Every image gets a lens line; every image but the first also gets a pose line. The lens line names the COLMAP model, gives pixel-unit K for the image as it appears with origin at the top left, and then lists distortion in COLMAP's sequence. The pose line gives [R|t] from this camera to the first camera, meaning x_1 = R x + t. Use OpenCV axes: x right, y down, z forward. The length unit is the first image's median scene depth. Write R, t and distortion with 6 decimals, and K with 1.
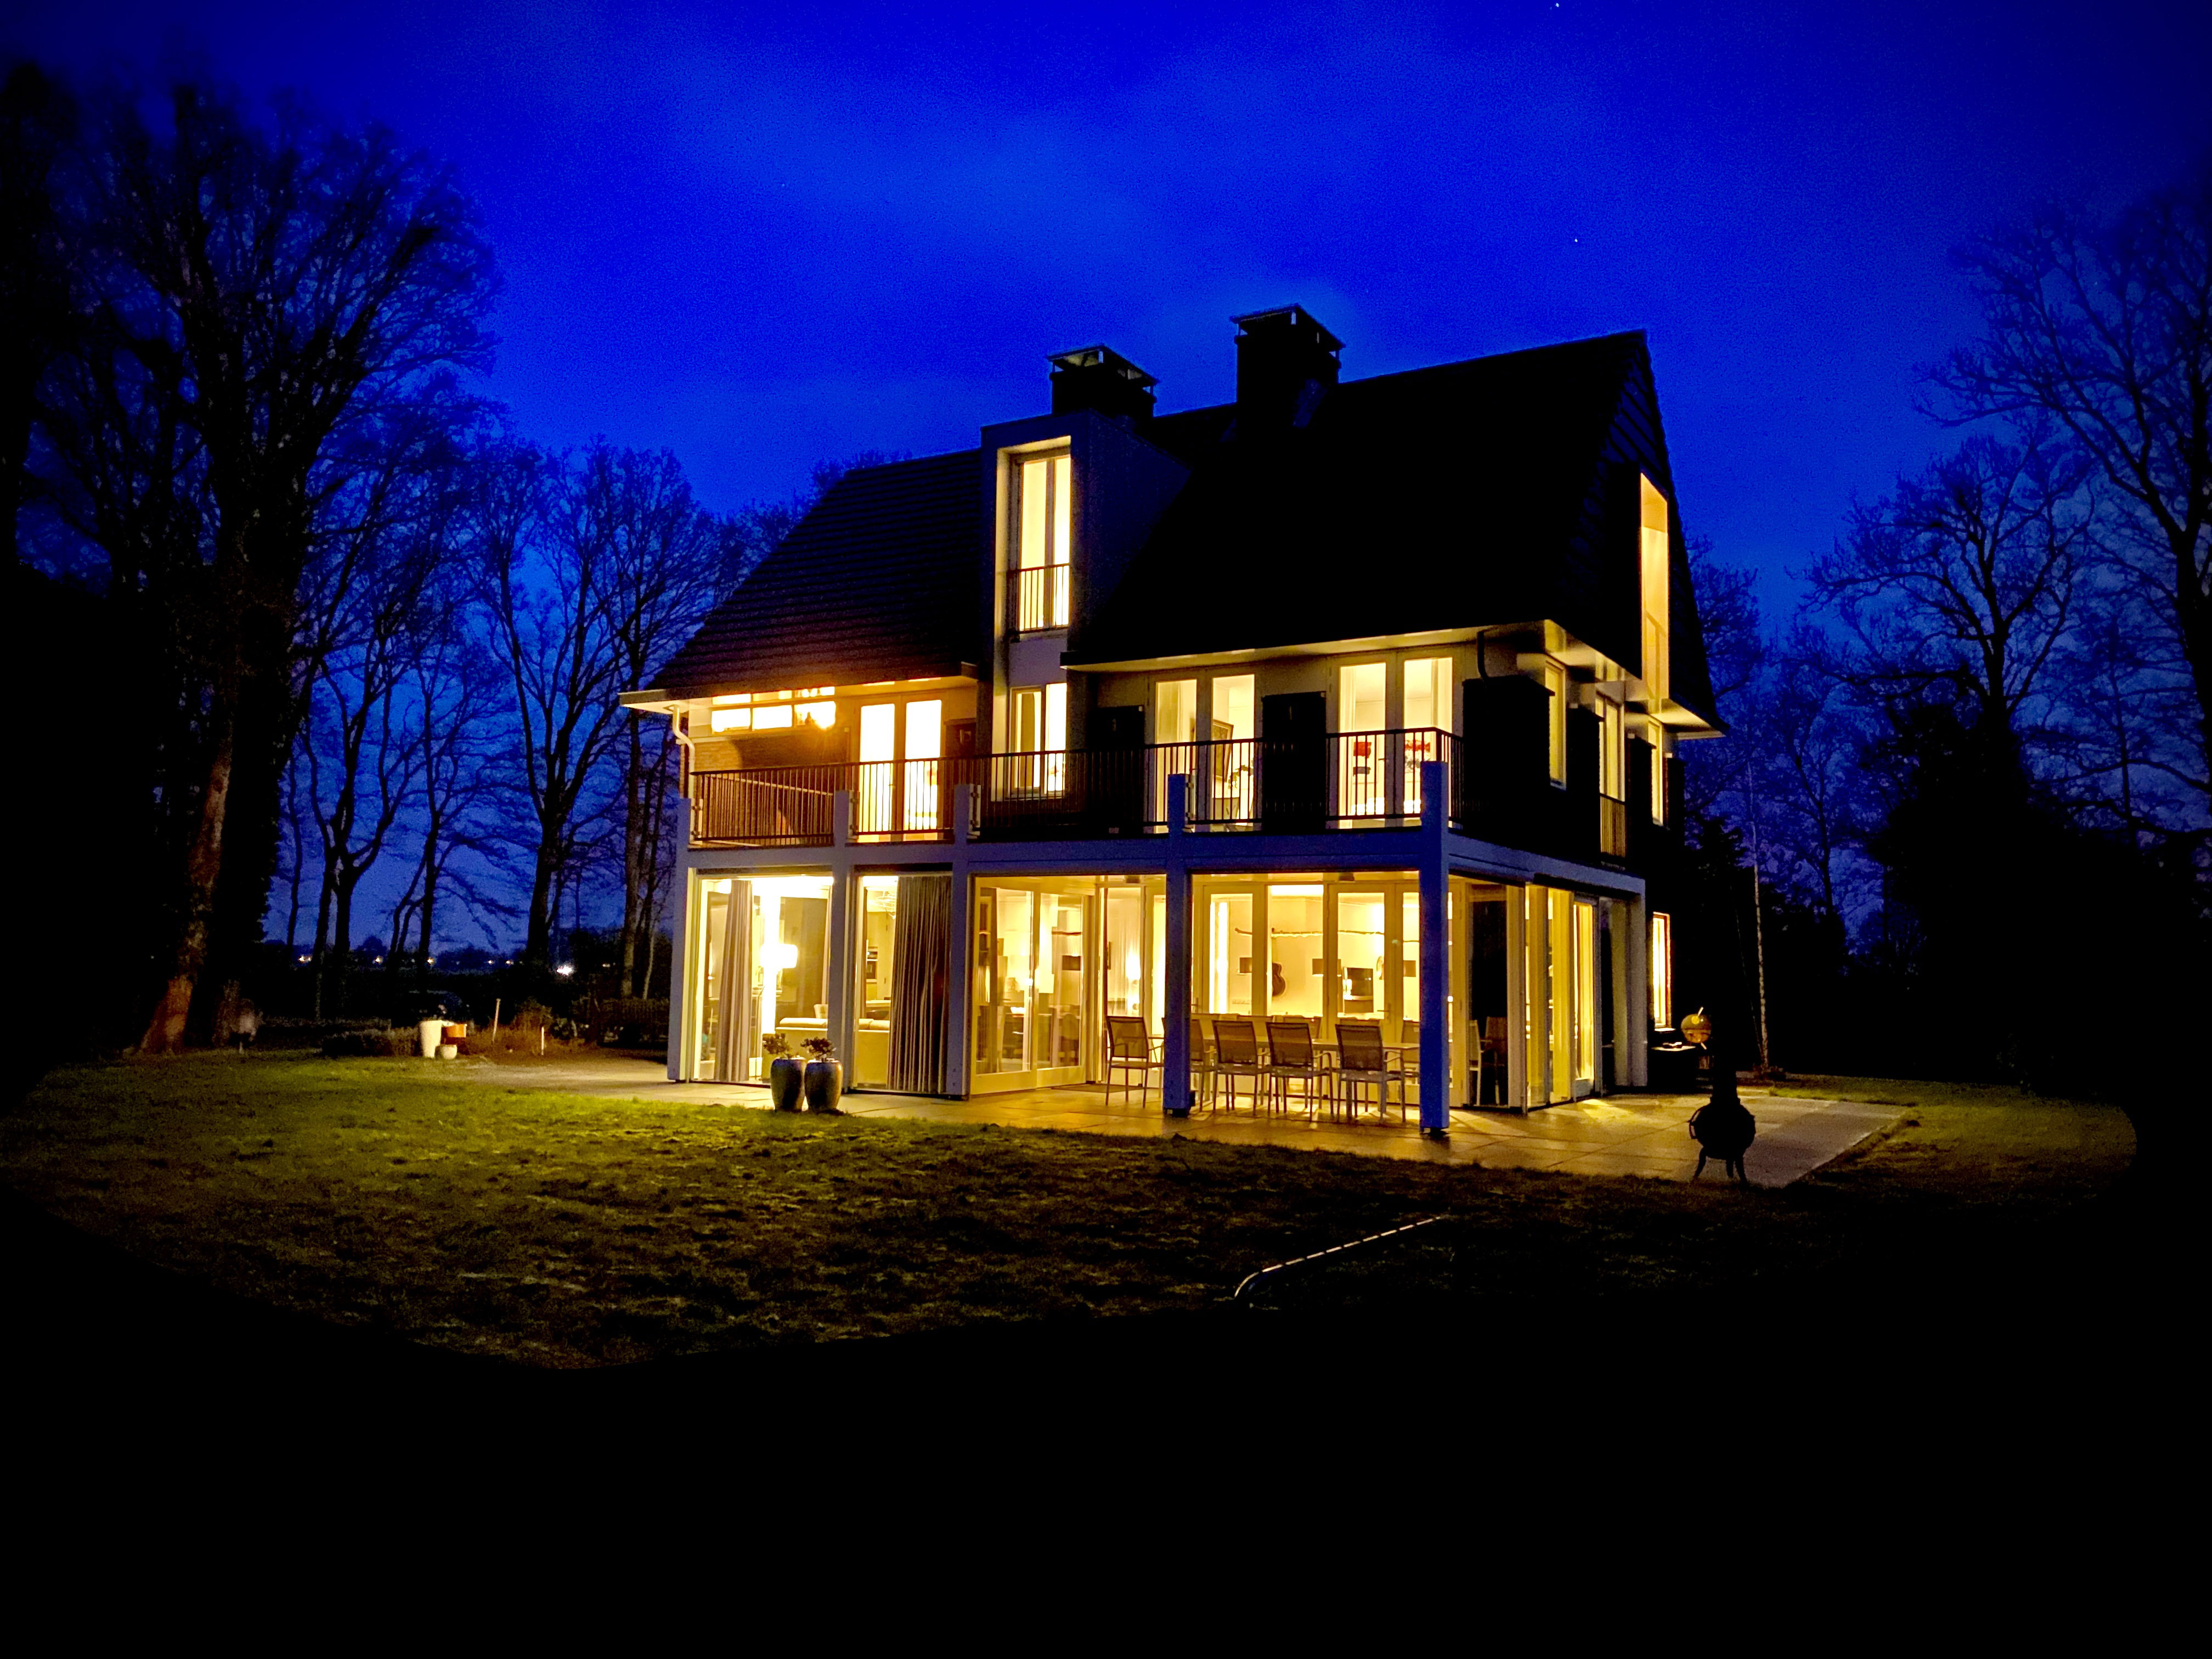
lens RADIAL K [[1688.4, 0, 1099.9], [0, 1688.4, 834.0], [0, 0, 1]] dist [0.029810, -0.027374]
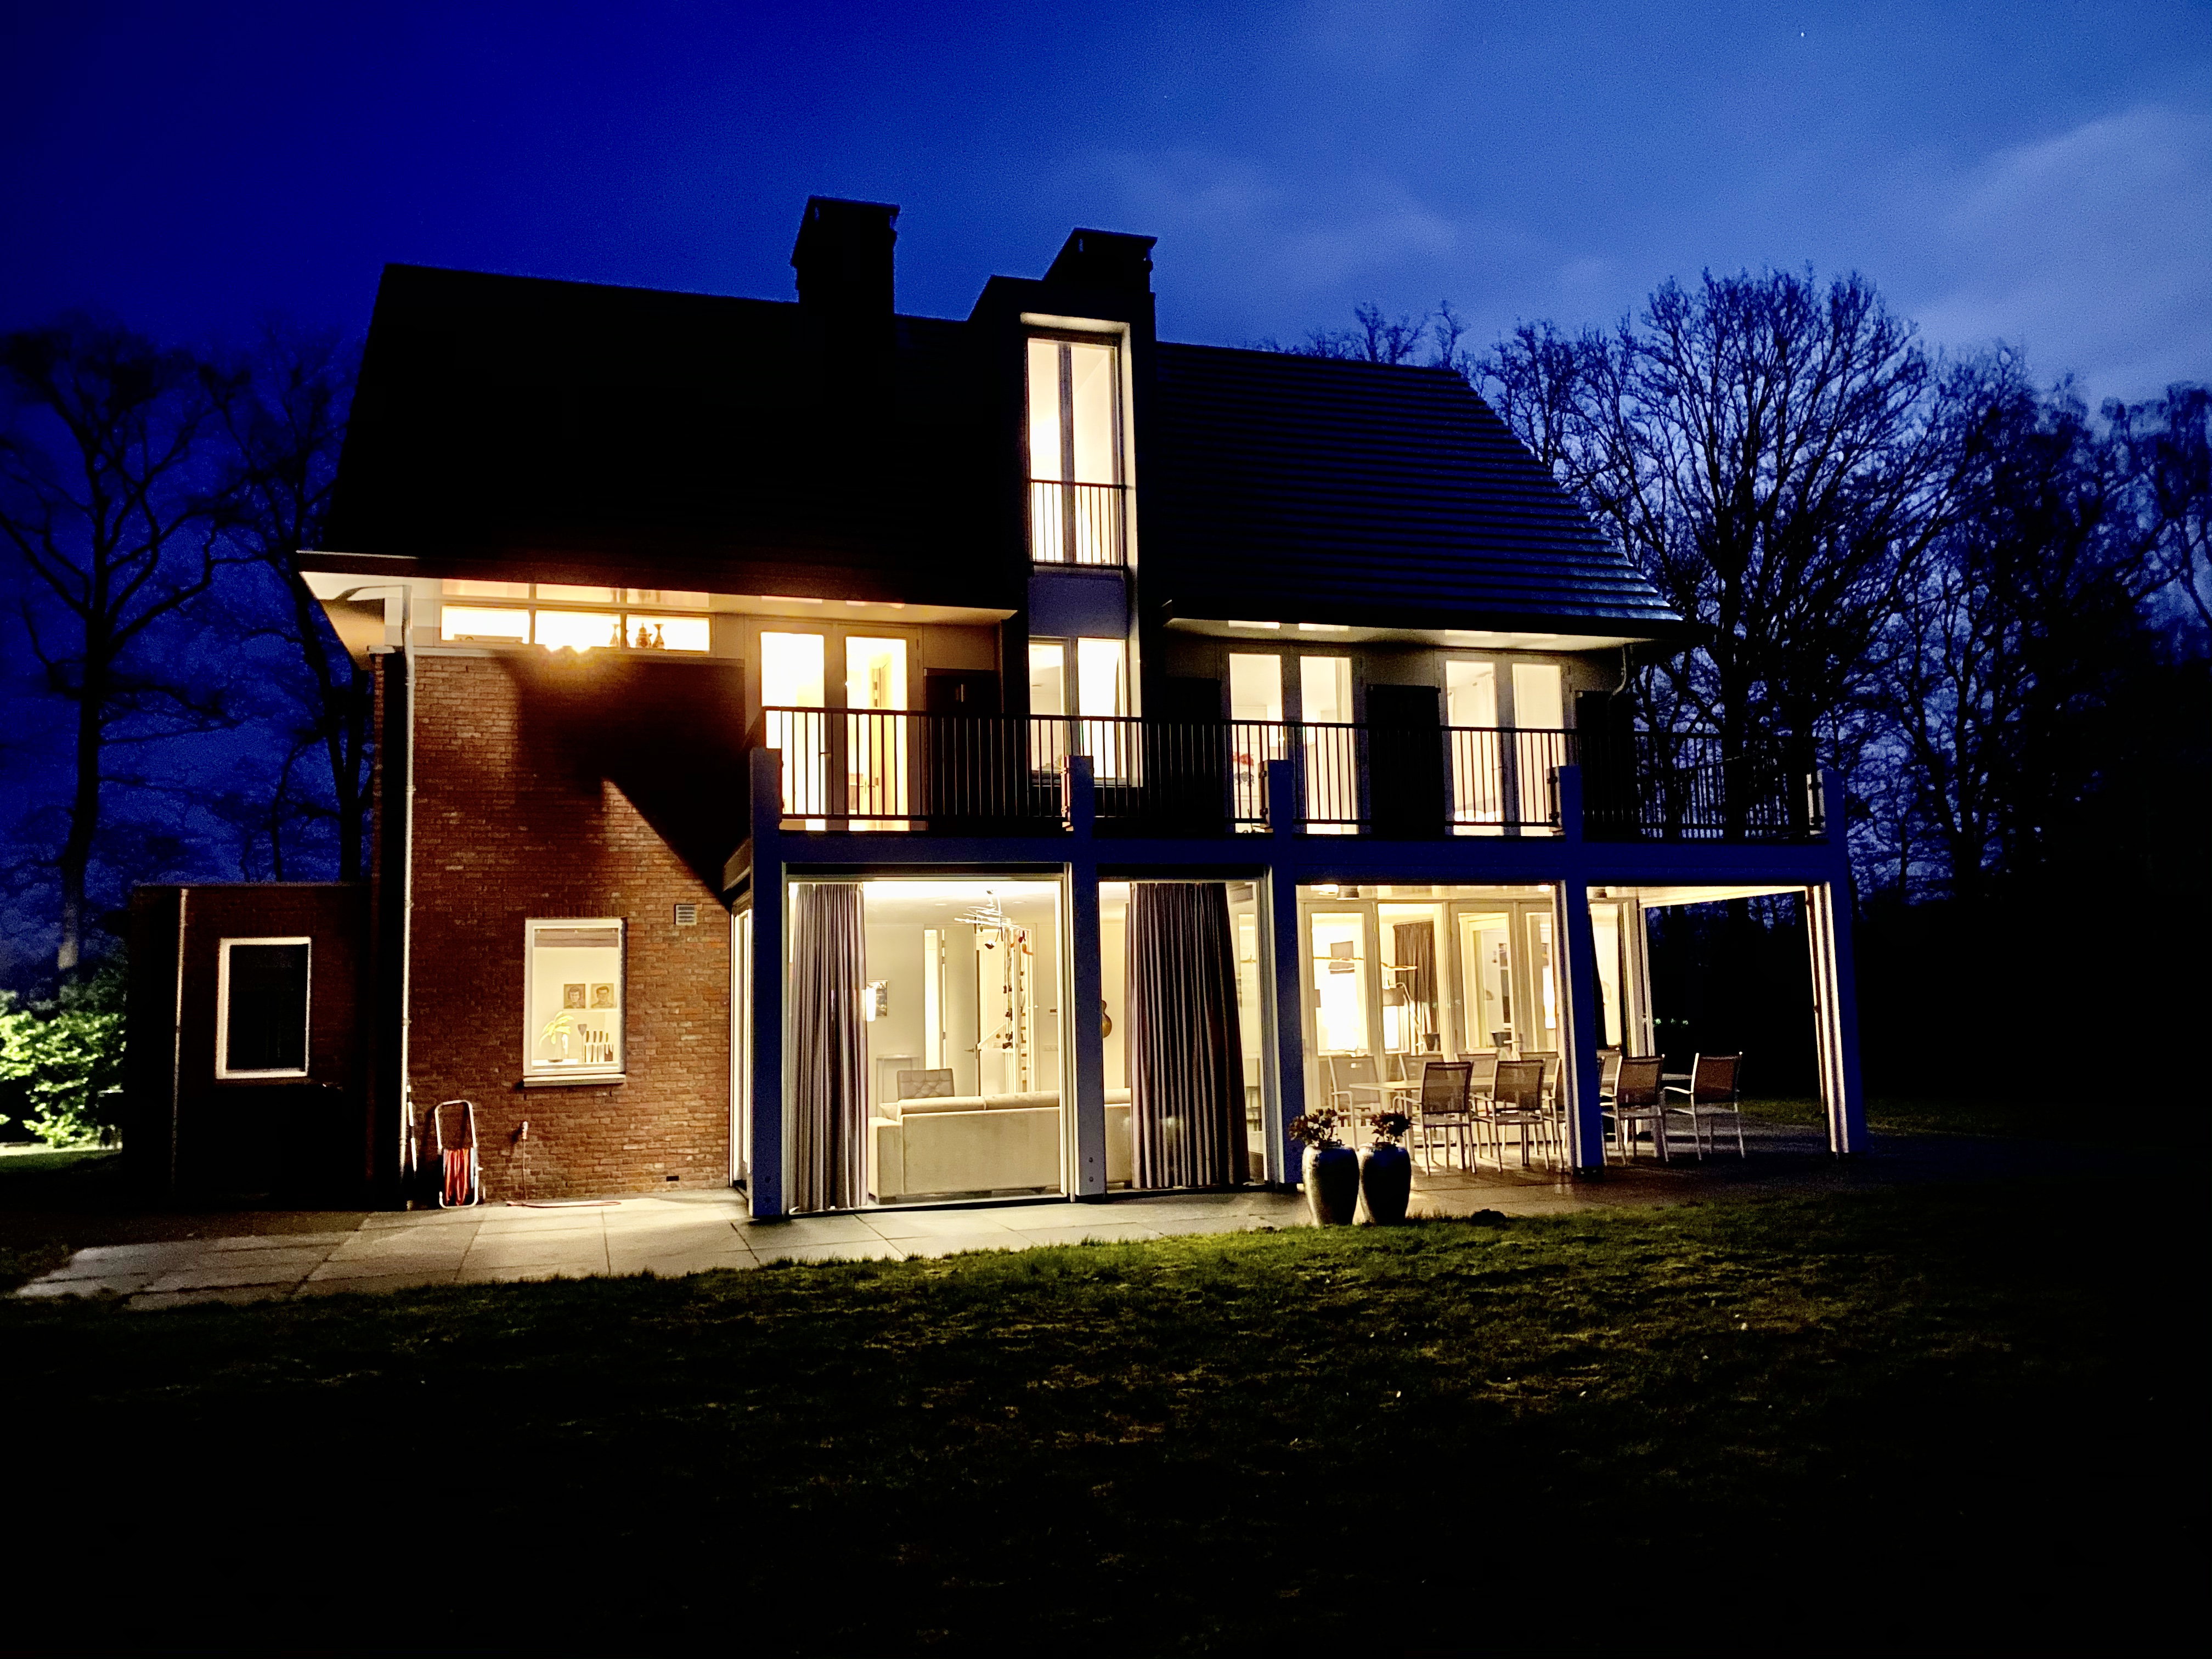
lens RADIAL K [[1688.4, 0, 1077.1], [0, 1688.4, 834.6], [0, 0, 1]] dist [0.029810, -0.027374]
pose [[0.671619, 0.048138, 0.739332, -0.588644], [-0.019662, 0.998694, -0.047164, 0.035456], [-0.740636, 0.017139, 0.671688, 0.498957]]
